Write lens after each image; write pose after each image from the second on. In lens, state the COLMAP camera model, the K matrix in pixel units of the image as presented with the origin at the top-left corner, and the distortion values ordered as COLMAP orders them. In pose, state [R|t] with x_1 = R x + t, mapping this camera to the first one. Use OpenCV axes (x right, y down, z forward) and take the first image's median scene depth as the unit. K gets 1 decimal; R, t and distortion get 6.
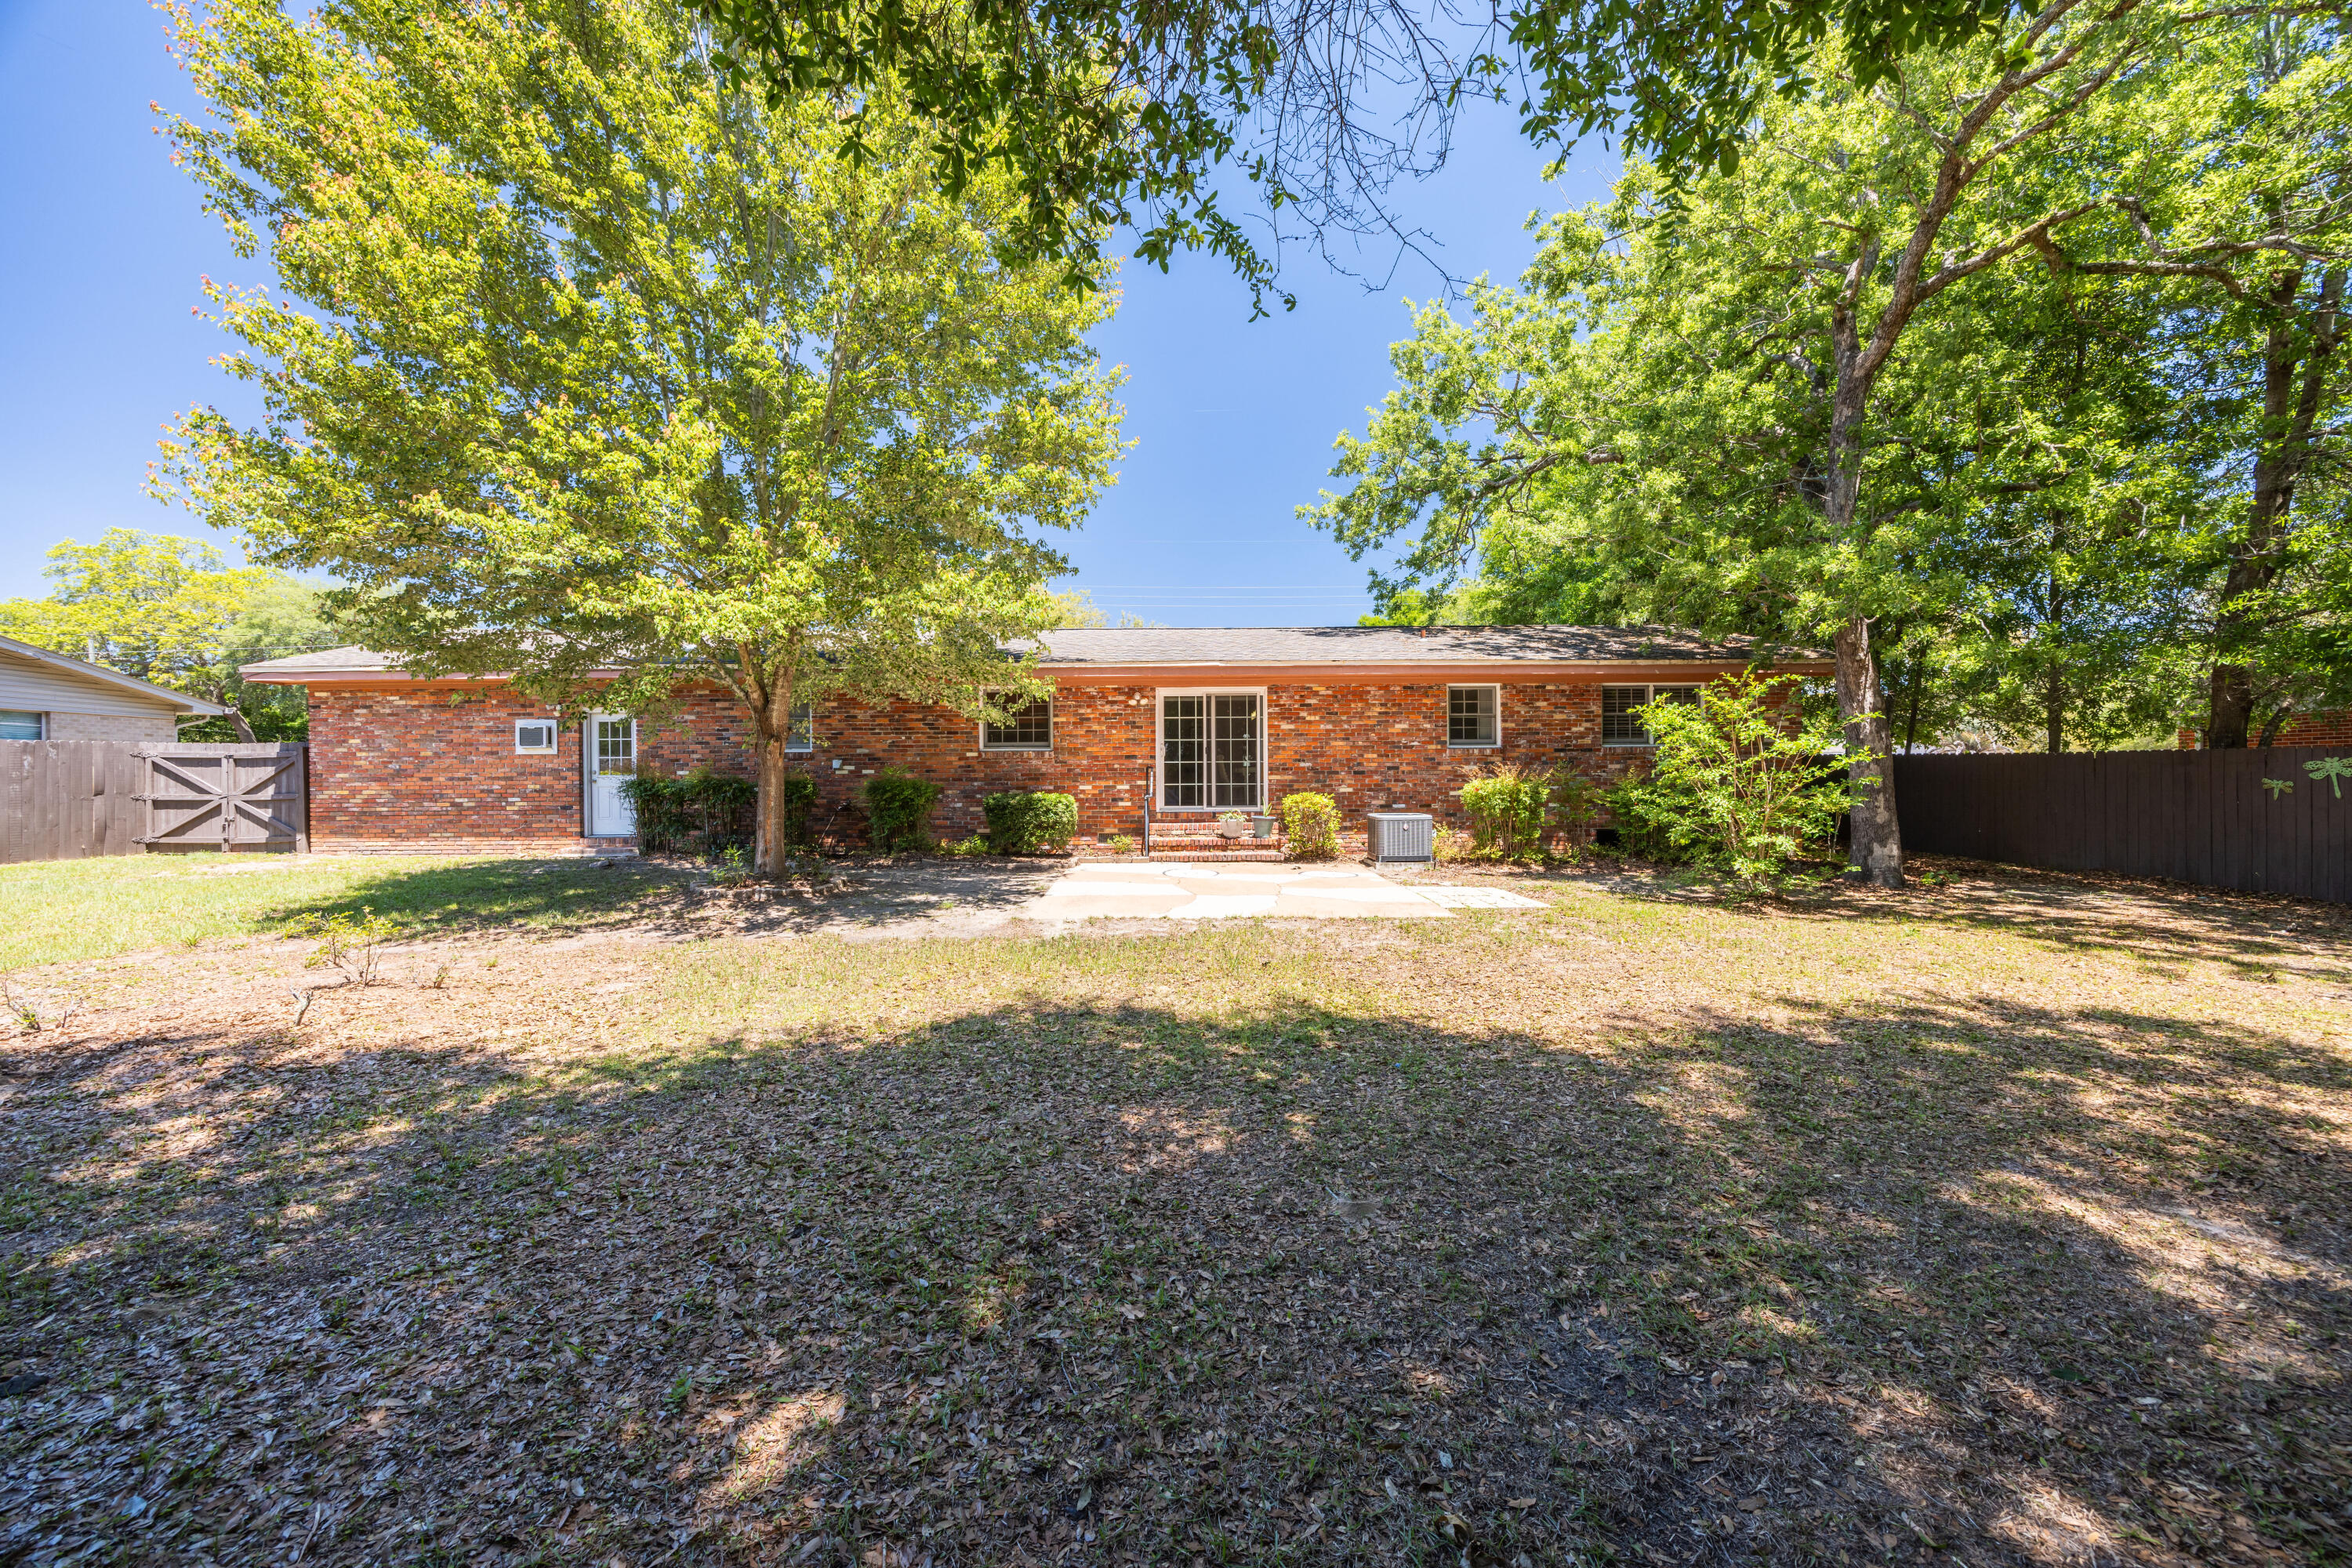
lens RADIAL K [[905.4, 0, 1184.2], [0, 905.4, 790.2], [0, 0, 1]] dist [-0.003089, -0.000072]
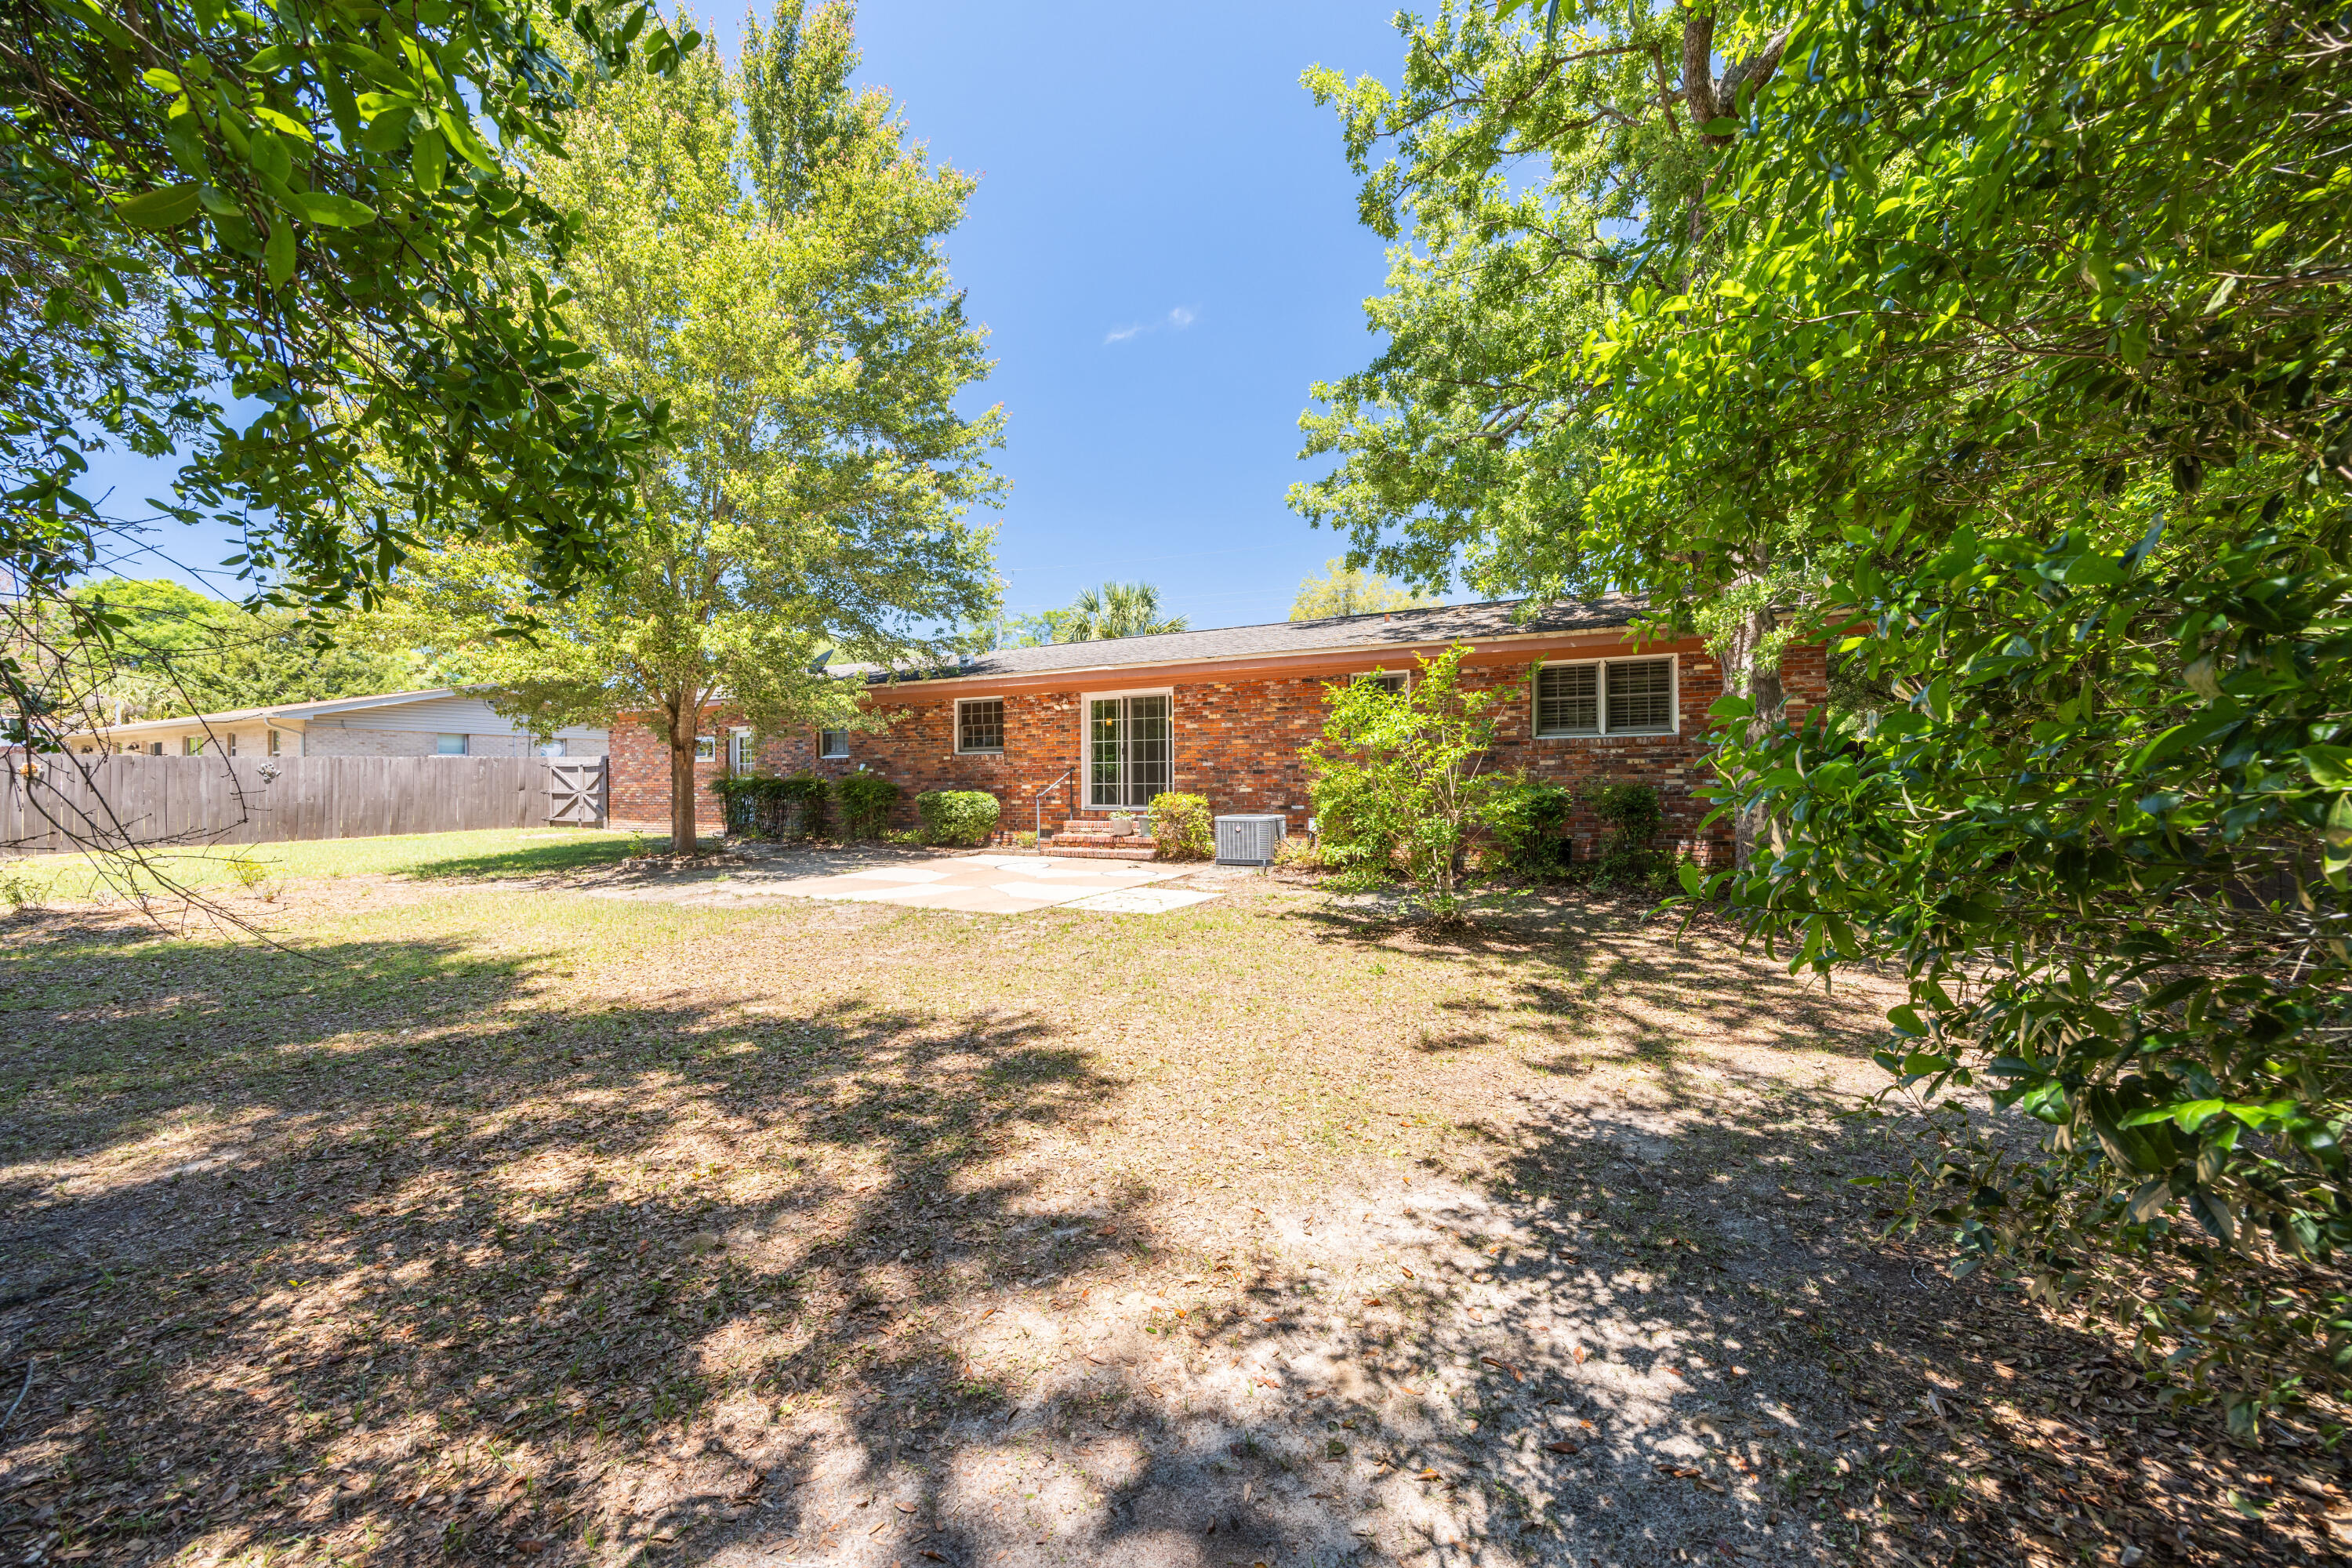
lens RADIAL K [[905.4, 0, 1184.2], [0, 905.4, 790.2], [0, 0, 1]] dist [-0.003089, -0.000072]
pose [[0.883995, 0.004002, -0.467479, 0.570682], [-0.004943, 0.999987, -0.000785, 0.000987], [0.467470, 0.003005, 0.884004, 0.118925]]
